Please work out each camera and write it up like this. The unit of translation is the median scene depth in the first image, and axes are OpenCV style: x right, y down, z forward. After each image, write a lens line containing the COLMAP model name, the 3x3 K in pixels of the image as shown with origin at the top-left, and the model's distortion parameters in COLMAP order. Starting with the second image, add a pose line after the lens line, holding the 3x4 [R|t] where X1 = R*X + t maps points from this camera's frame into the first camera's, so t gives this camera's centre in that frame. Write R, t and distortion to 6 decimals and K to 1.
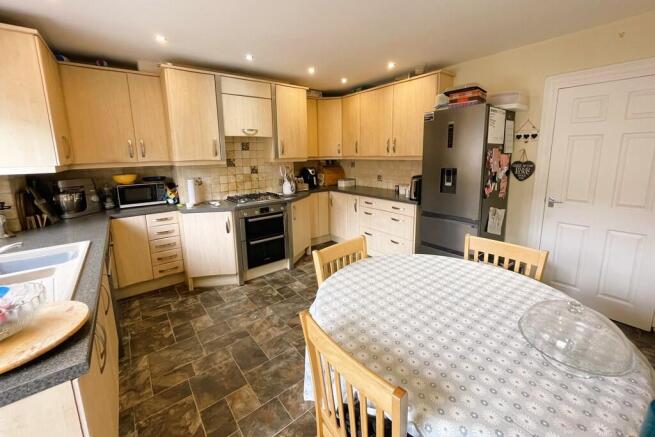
lens RADIAL K [[267.2, 0, 326.0], [0, 267.2, 199.4], [0, 0, 1]] dist [-0.000928, -0.000140]
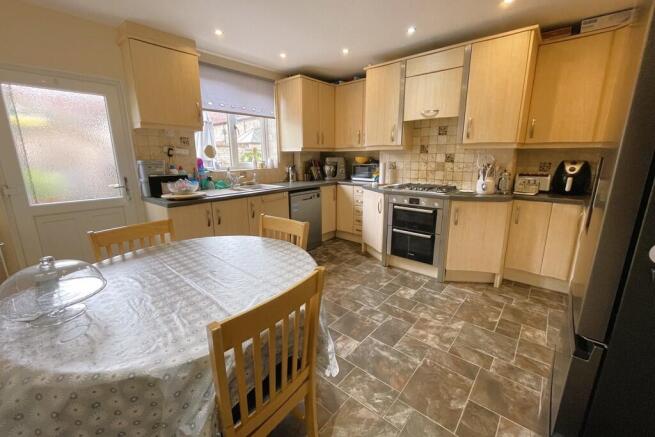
lens RADIAL K [[258.0, 0, 344.5], [0, 258.0, 219.7], [0, 0, 1]] dist [-0.031613, -0.000008]
pose [[0.229195, 0.255176, -0.939338, 0.540320], [-0.159905, 0.961786, 0.222257, -0.054401], [0.960156, 0.099265, 0.261241, 0.530025]]
